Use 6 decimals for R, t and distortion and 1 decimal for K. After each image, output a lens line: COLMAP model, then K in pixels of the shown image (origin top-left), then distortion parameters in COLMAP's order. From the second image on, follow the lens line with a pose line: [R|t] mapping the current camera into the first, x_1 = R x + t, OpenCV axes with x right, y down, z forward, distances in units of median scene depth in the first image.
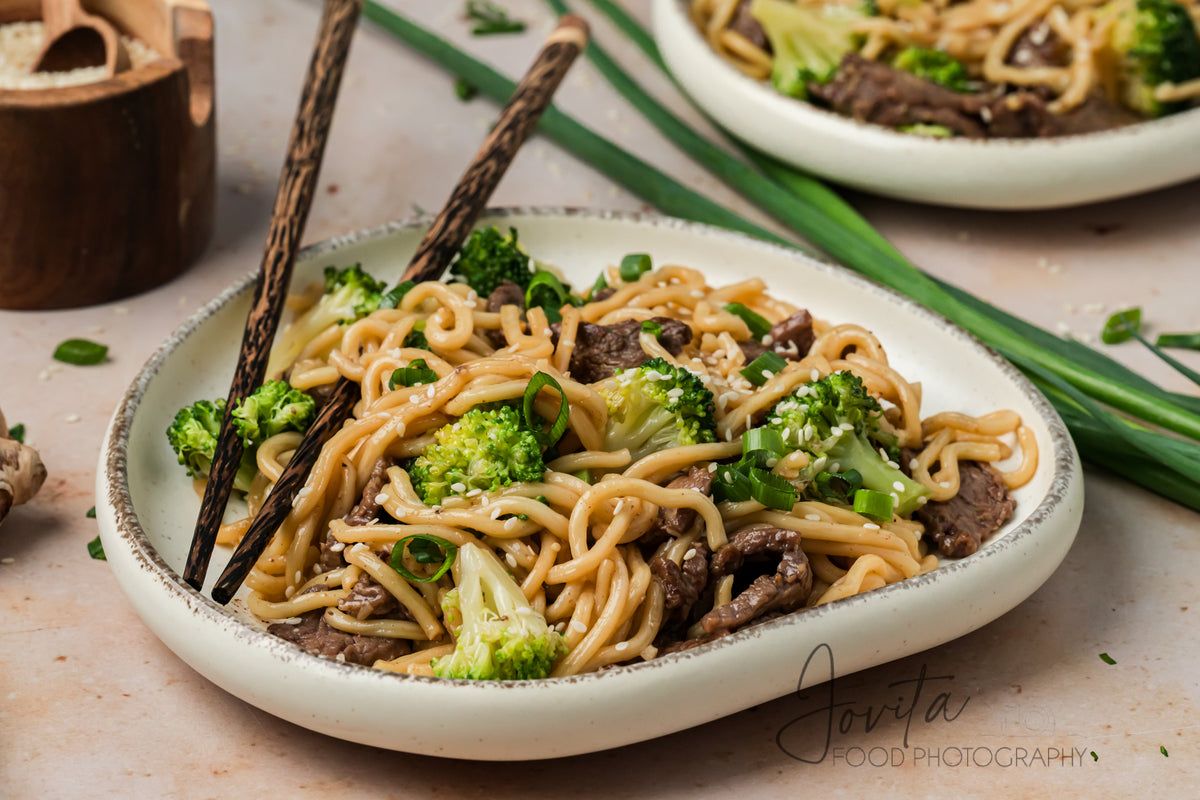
lens RADIAL K [[4753.9, 0, 600.2], [0, 4753.9, 403.7], [0, 0, 1]] dist [0.174571, 0.000000]
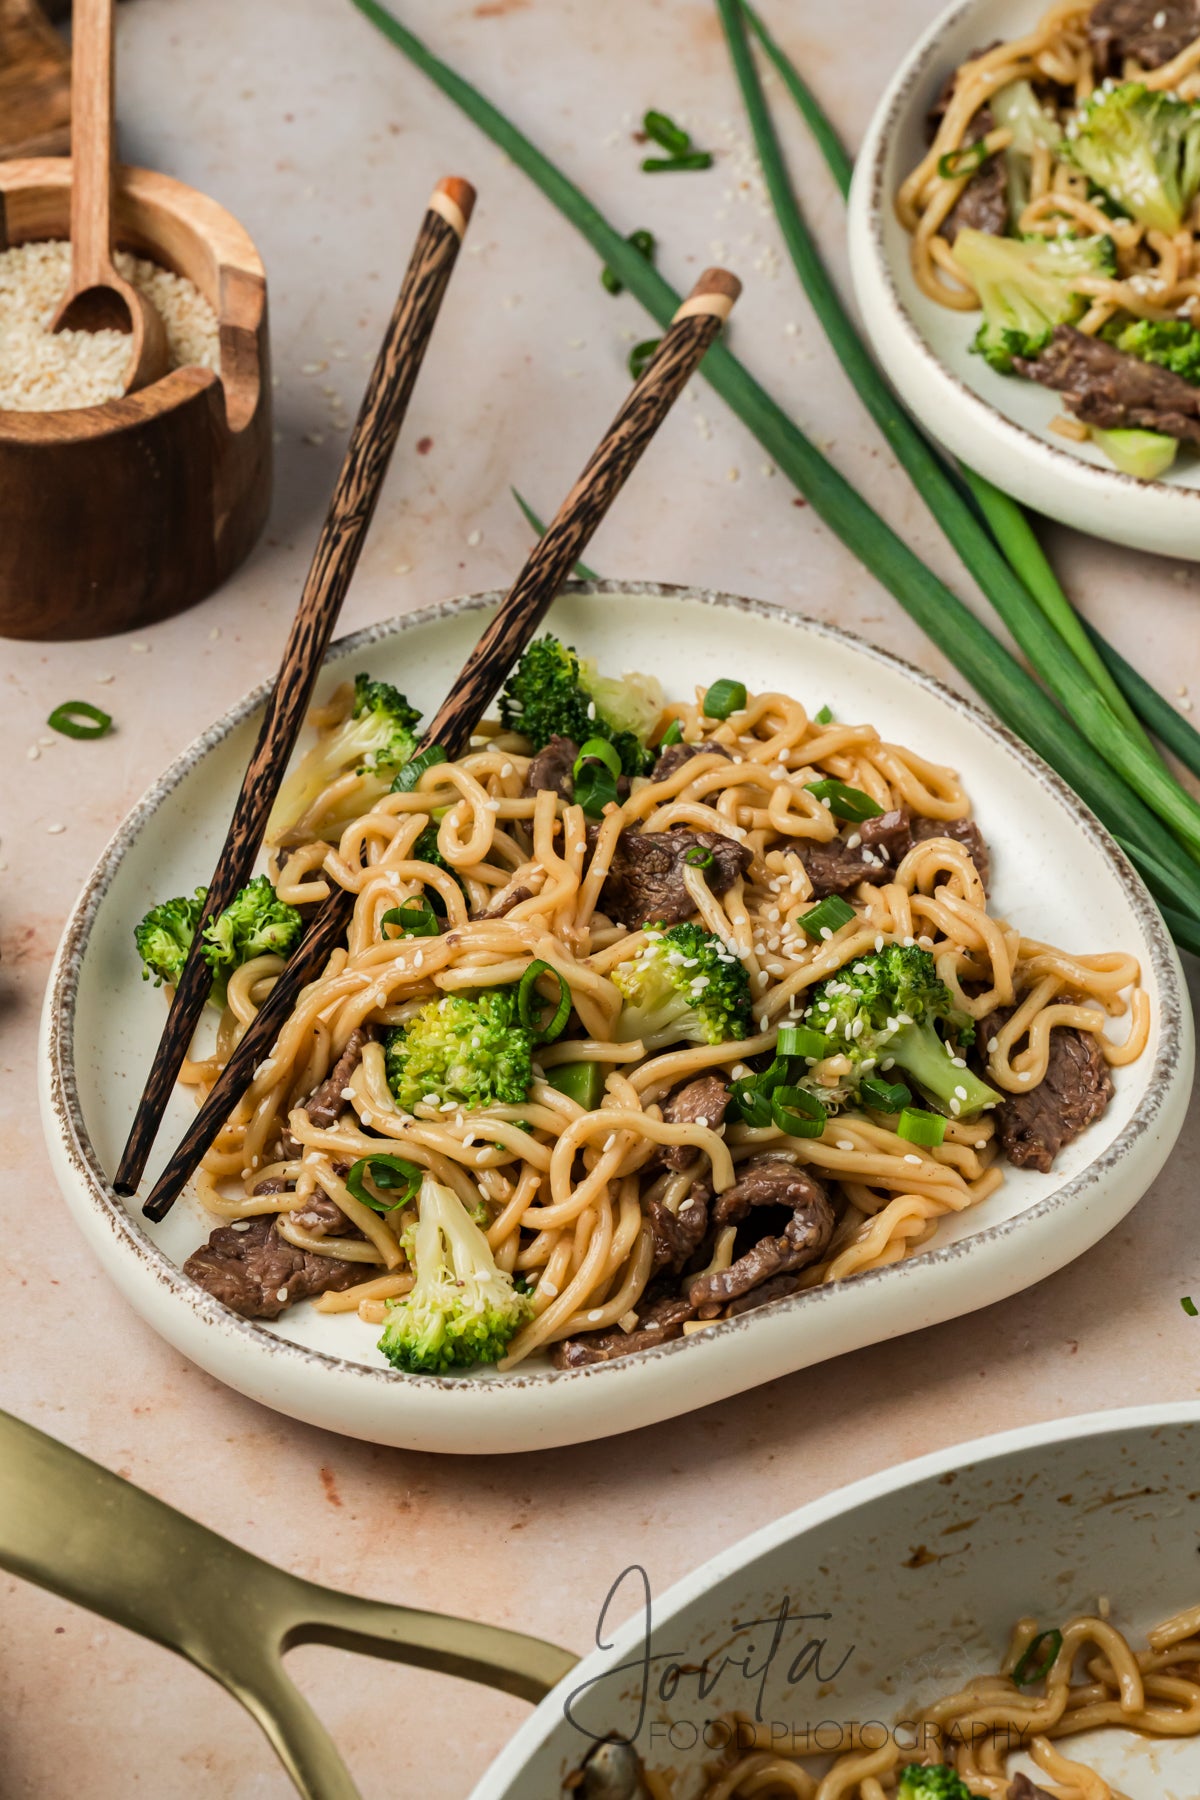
lens RADIAL K [[7130.9, 0, 597.1], [0, 7130.9, 893.1], [0, 0, 1]] dist [0.174571, 0.000000]
pose [[0.989871, 0.081526, -0.116229, 0.145773], [-0.045607, 0.957893, 0.283480, -0.381968], [0.134446, -0.275308, 0.951909, -0.223487]]
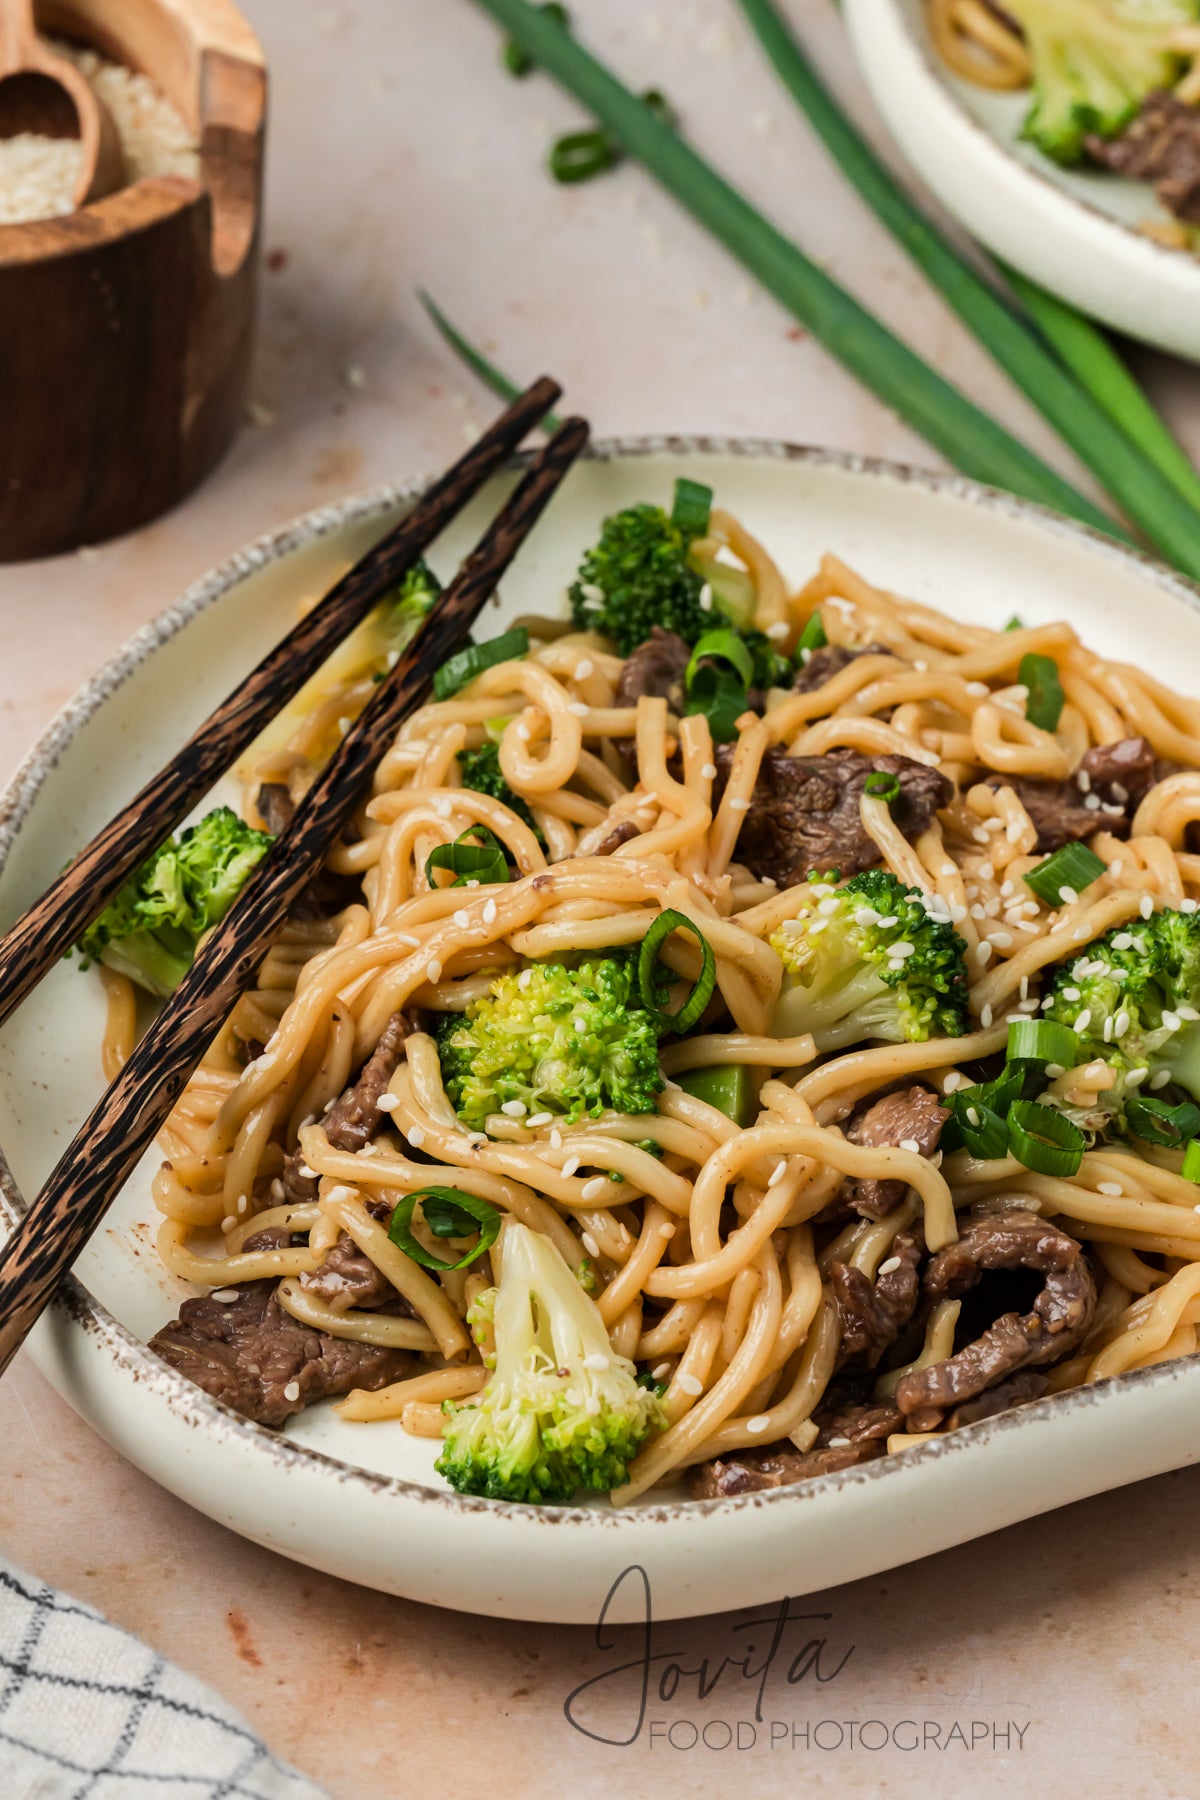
lens RADIAL K [[7130.9, 0, 609.1], [0, 7130.9, 899.3], [0, 0, 1]] dist [0.174571, 0.000000]
pose [[0.994085, 0.092624, -0.056703, 0.029499], [-0.078230, 0.972876, 0.217698, -0.198890], [0.075329, -0.211975, 0.974368, 0.134086]]
